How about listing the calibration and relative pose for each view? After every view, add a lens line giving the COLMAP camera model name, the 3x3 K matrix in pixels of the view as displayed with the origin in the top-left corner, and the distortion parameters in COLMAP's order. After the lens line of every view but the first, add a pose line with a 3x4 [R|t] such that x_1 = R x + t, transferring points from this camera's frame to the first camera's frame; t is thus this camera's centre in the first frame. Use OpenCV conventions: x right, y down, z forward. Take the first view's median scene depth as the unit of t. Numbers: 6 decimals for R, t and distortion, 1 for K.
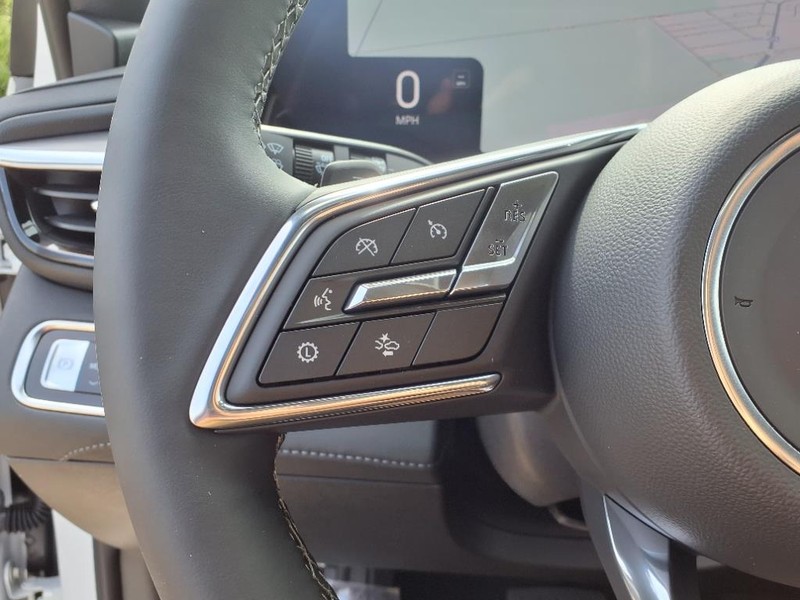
lens RADIAL K [[655.7, 0, 402.5], [0, 655.7, 322.0], [0, 0, 1]] dist [0.075413, -0.090570]
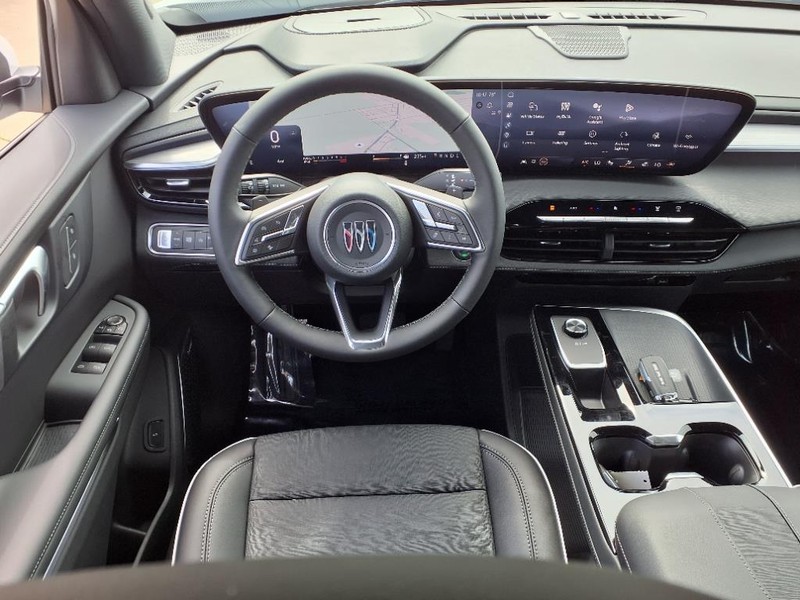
lens RADIAL K [[655.7, 0, 398.3], [0, 655.7, 313.3], [0, 0, 1]] dist [0.075413, -0.090570]
pose [[0.993546, -0.079334, 0.081076, 0.254977], [0.050192, 0.948431, 0.312984, -0.512767], [-0.101726, -0.306895, 0.946291, -2.053013]]
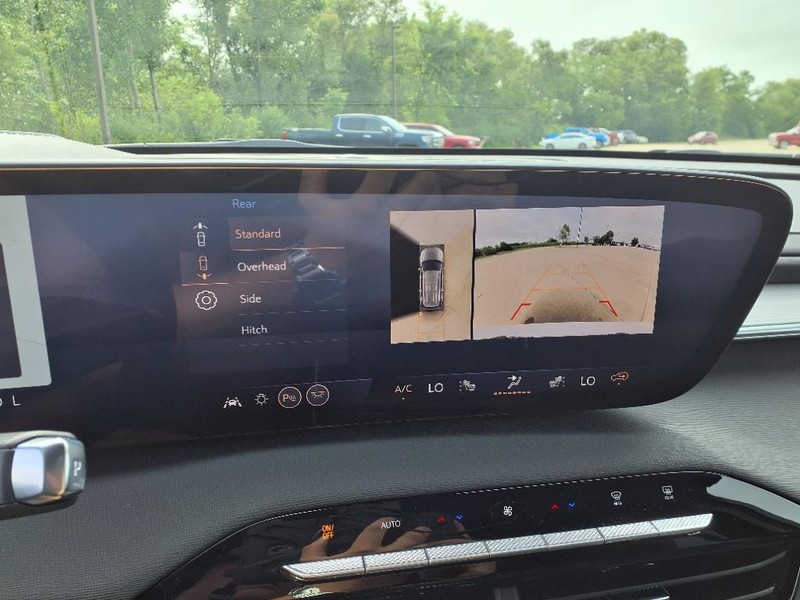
lens RADIAL K [[655.7, 0, 405.2], [0, 655.7, 308.0], [0, 0, 1]] dist [0.075413, -0.090570]
pose [[0.941181, -0.093258, 0.324779, 1.072863], [0.120302, 0.990662, -0.064163, -0.237962], [-0.315762, 0.099460, 0.943611, -0.089072]]
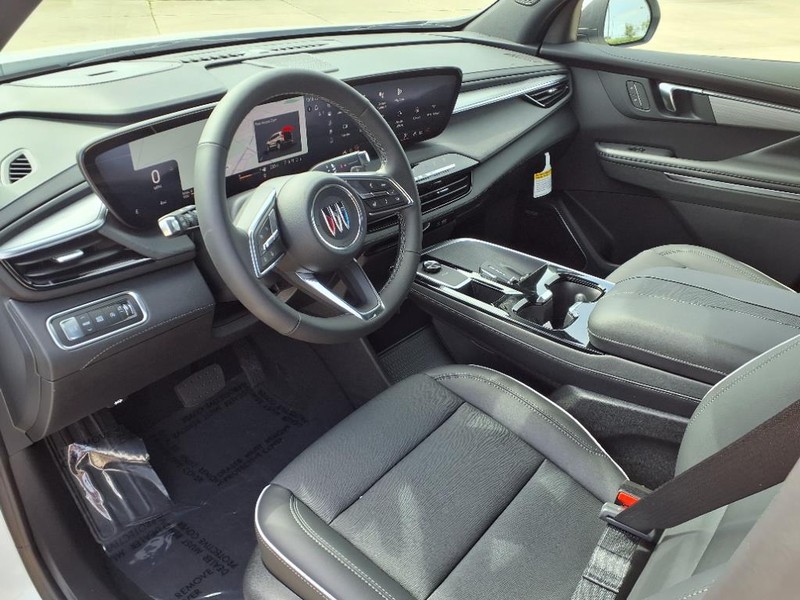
lens RADIAL K [[655.7, 0, 412.0], [0, 655.7, 308.8], [0, 0, 1]] dist [0.075413, -0.090570]
pose [[0.558043, -0.412963, 0.719756, -1.605558], [0.274093, 0.910422, 0.309847, -0.426545], [-0.783237, 0.024372, 0.621245, -1.491755]]
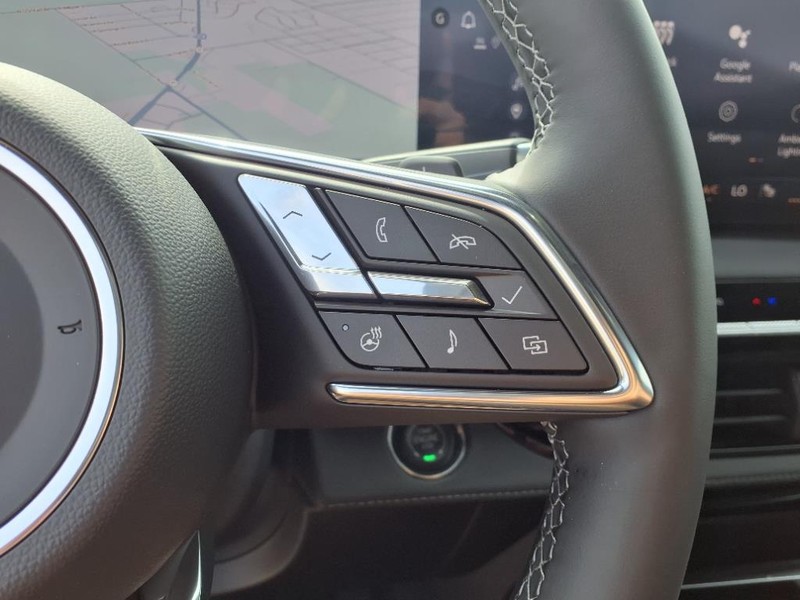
lens RADIAL K [[655.7, 0, 390.8], [0, 655.7, 299.3], [0, 0, 1]] dist [0.075413, -0.090570]
pose [[0.951013, -0.075630, 0.299757, 0.507996], [0.085500, 0.996139, -0.019926, -0.004720], [-0.297092, 0.044579, 0.953808, 0.021158]]
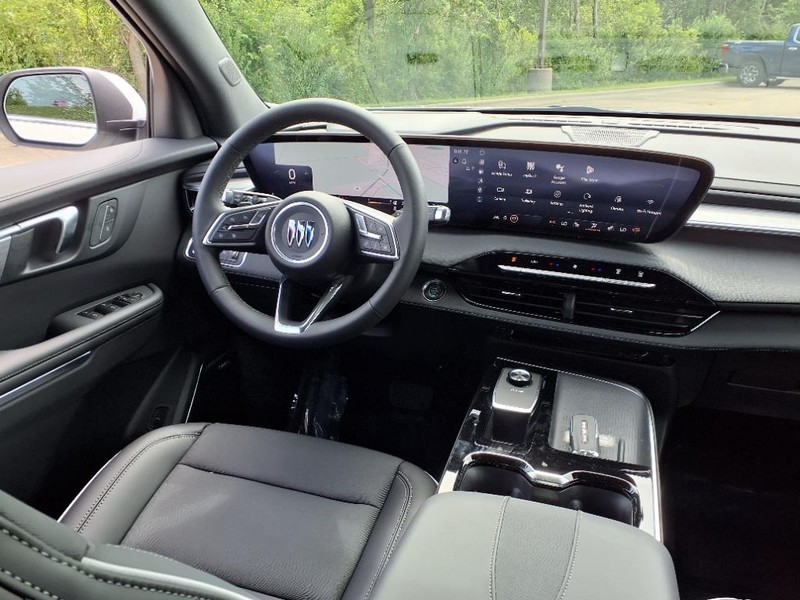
lens RADIAL K [[655.7, 0, 396.4], [0, 655.7, 311.5], [0, 0, 1]] dist [0.075413, -0.090570]
pose [[0.963651, 0.087375, -0.252471, 1.532788], [-0.078088, 0.995857, 0.046594, 0.167943], [0.255496, -0.025185, 0.966482, -2.310703]]
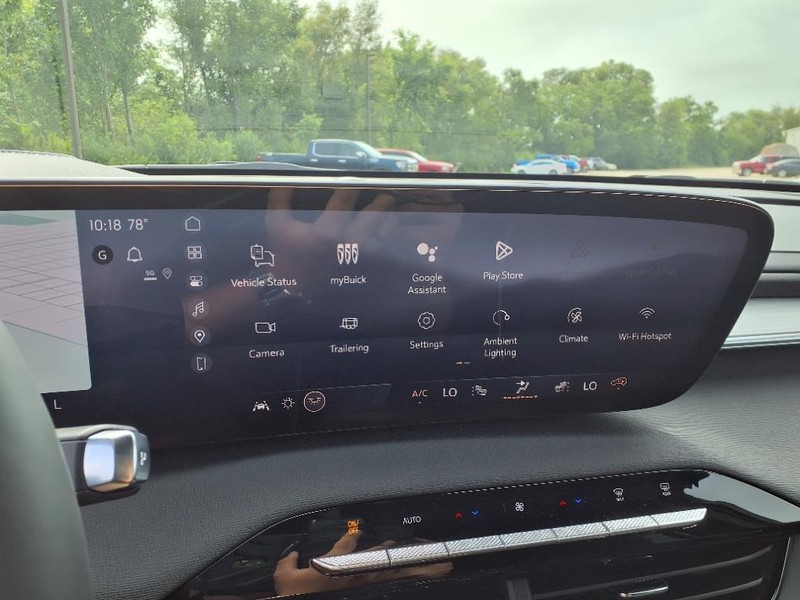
lens RADIAL K [[655.7, 0, 403.8], [0, 655.7, 309.7], [0, 0, 1]] dist [0.075413, -0.090570]
pose [[0.928330, -0.082709, 0.362440, 0.973692], [0.124297, 0.987884, -0.092929, -0.217093], [-0.350363, 0.131319, 0.927362, -0.135224]]
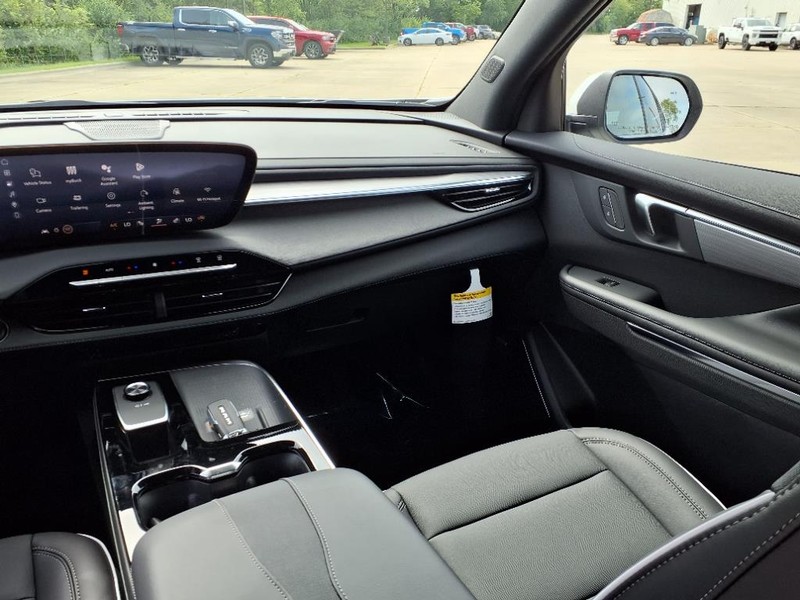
lens RADIAL K [[655.7, 0, 405.6], [0, 655.7, 307.7], [0, 0, 1]] dist [0.075413, -0.090570]
pose [[0.856408, -0.205579, 0.473605, 1.045007], [0.175905, 0.978607, 0.106702, 0.107924], [-0.485409, -0.008071, 0.874250, -2.341999]]
